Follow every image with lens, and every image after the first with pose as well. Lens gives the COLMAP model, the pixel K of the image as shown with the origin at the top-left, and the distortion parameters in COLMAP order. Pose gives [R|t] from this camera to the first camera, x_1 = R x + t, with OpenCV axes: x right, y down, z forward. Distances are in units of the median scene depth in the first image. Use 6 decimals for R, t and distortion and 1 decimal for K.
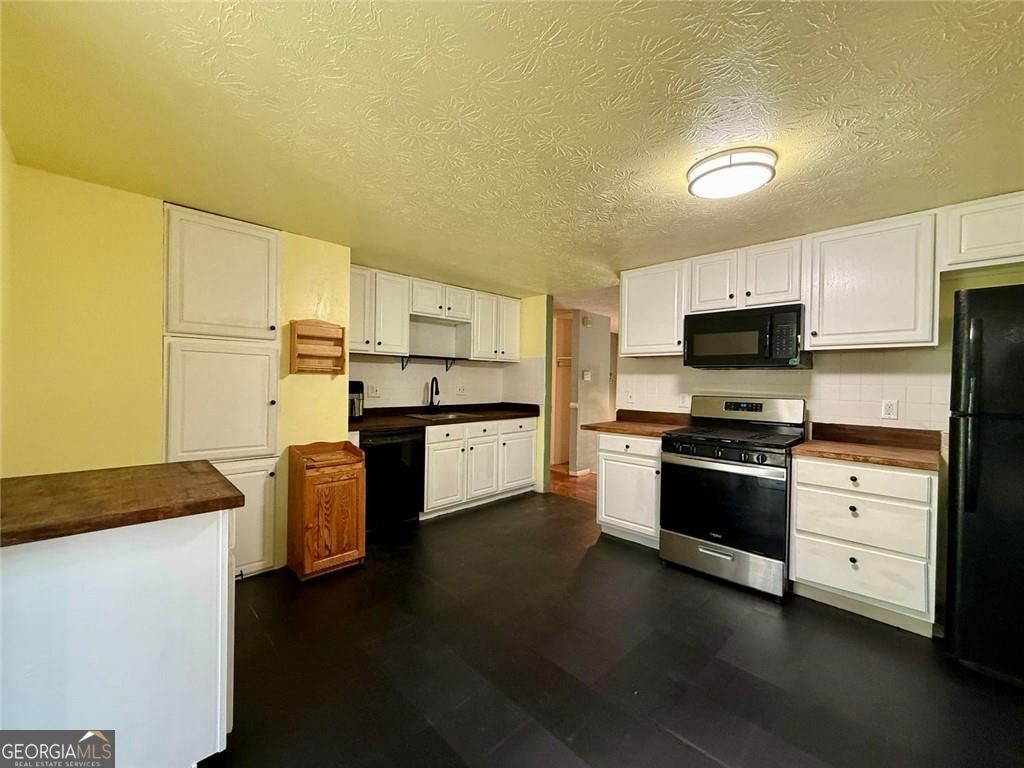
lens RADIAL K [[407.9, 0, 508.9], [0, 407.9, 386.0], [0, 0, 1]] dist [-0.000971, 0.000152]
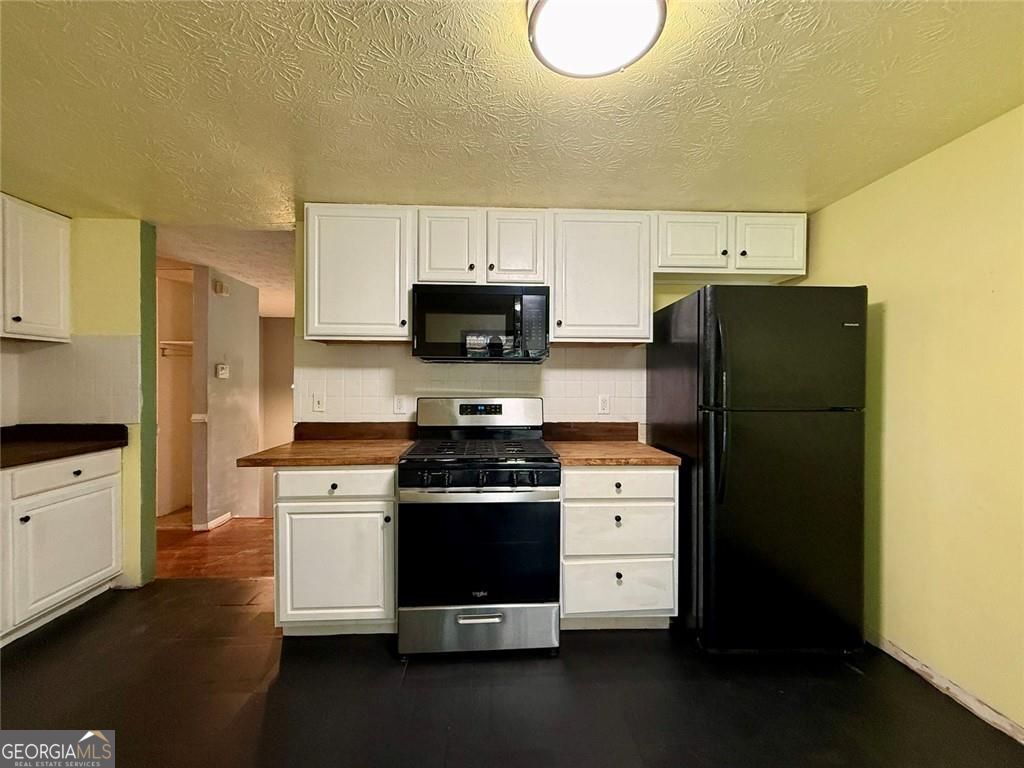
lens RADIAL K [[407.9, 0, 508.9], [0, 407.9, 386.0], [0, 0, 1]] dist [-0.000971, 0.000152]
pose [[0.664099, -0.017881, 0.747431, 0.013252], [0.015124, 0.999831, 0.010481, -0.002731], [-0.747492, 0.004344, 0.664257, 0.407359]]
